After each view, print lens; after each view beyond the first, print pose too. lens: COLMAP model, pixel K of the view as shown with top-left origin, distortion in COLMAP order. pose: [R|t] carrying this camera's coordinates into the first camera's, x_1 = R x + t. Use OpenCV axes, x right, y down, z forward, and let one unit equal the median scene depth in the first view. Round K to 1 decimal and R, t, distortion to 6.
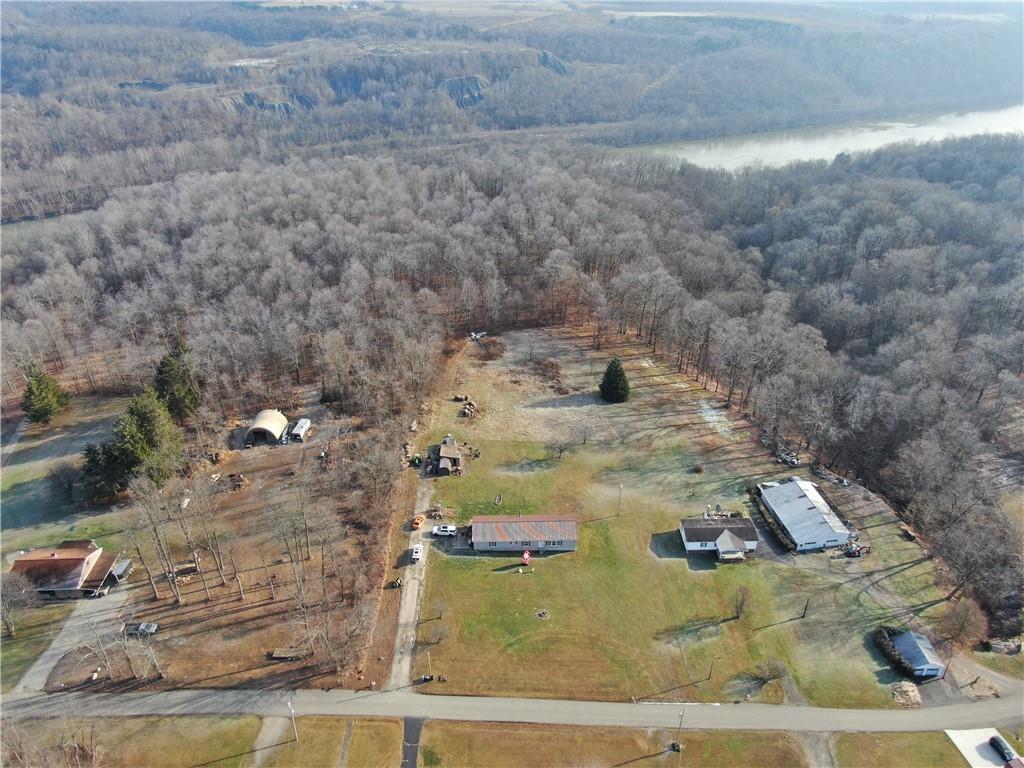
lens RADIAL K [[735.0, 0, 512.0], [0, 735.0, 384.0], [0, 0, 1]] dist [-0.012644, -0.000102]
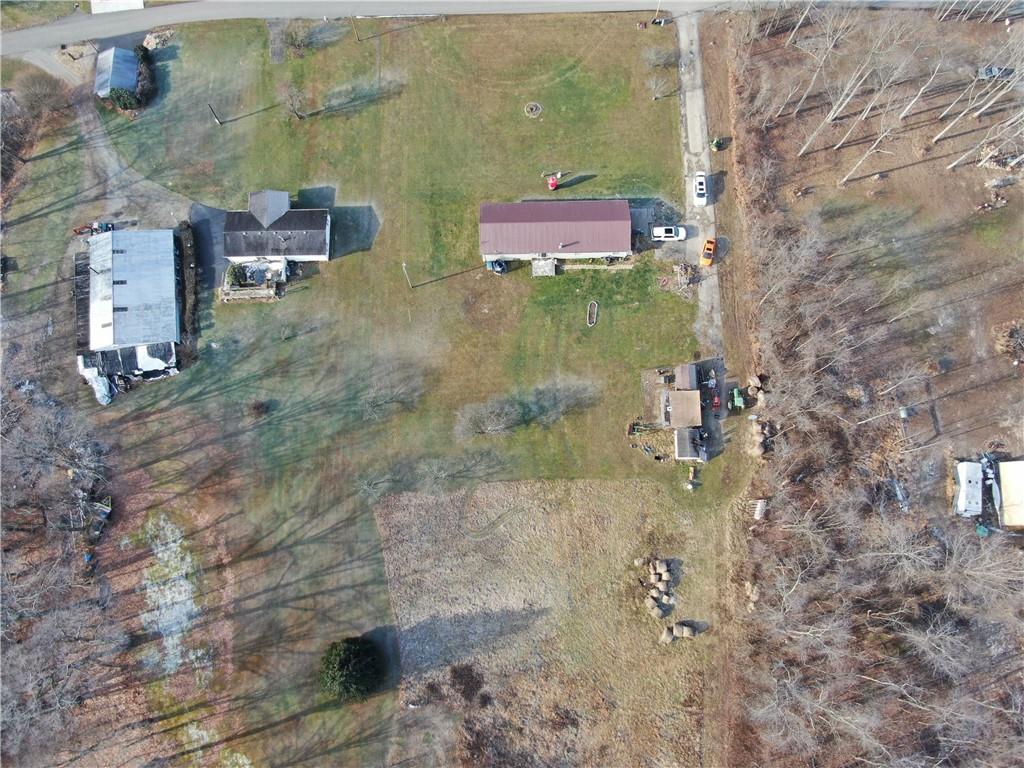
lens RADIAL K [[735.0, 0, 512.0], [0, 735.0, 384.0], [0, 0, 1]] dist [-0.012644, -0.000102]
pose [[-0.999958, -0.009051, 0.001489, 0.055385], [0.004098, -0.295623, 0.955296, -0.521197], [-0.008206, 0.955262, 0.295648, 0.949776]]
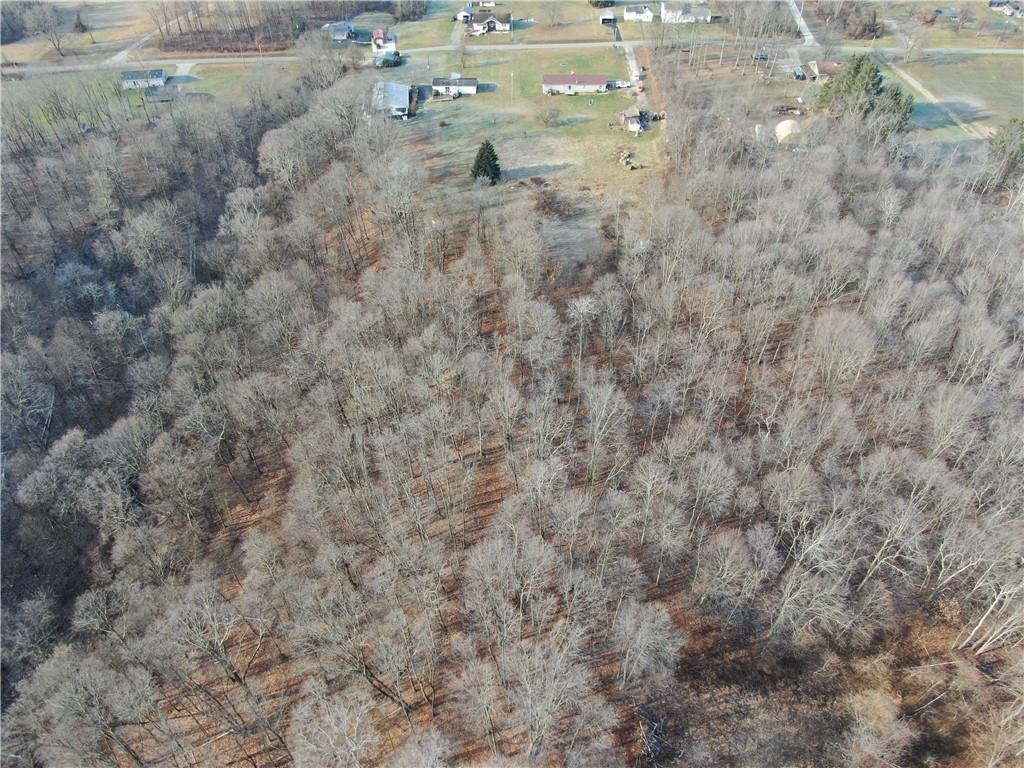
lens RADIAL K [[735.0, 0, 512.0], [0, 735.0, 384.0], [0, 0, 1]] dist [-0.012644, -0.000102]
pose [[-0.999312, -0.028822, 0.023325, 0.098677], [0.014563, 0.273430, 0.961782, -1.214265], [-0.034098, 0.961460, -0.272822, 2.136172]]
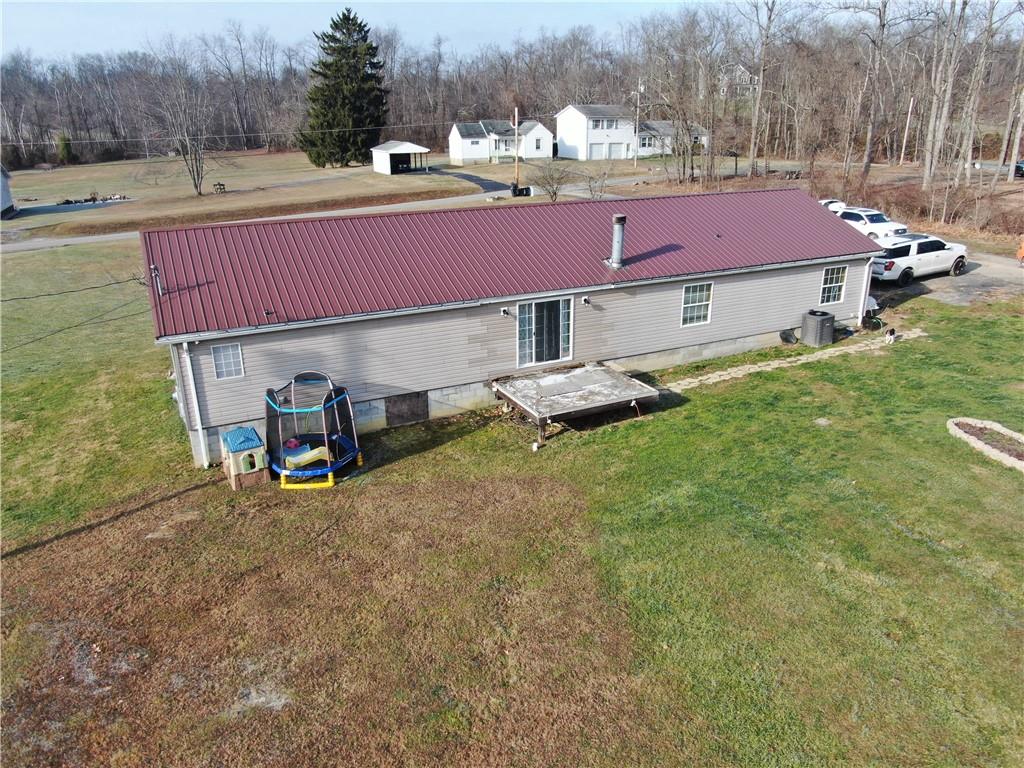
lens RADIAL K [[735.0, 0, 512.0], [0, 735.0, 384.0], [0, 0, 1]] dist [-0.012644, -0.000102]
pose [[-0.910750, 0.142712, -0.387515, 0.083550], [-0.206055, 0.656176, 0.725930, 0.106476], [0.357877, 0.740990, -0.568206, 1.117490]]
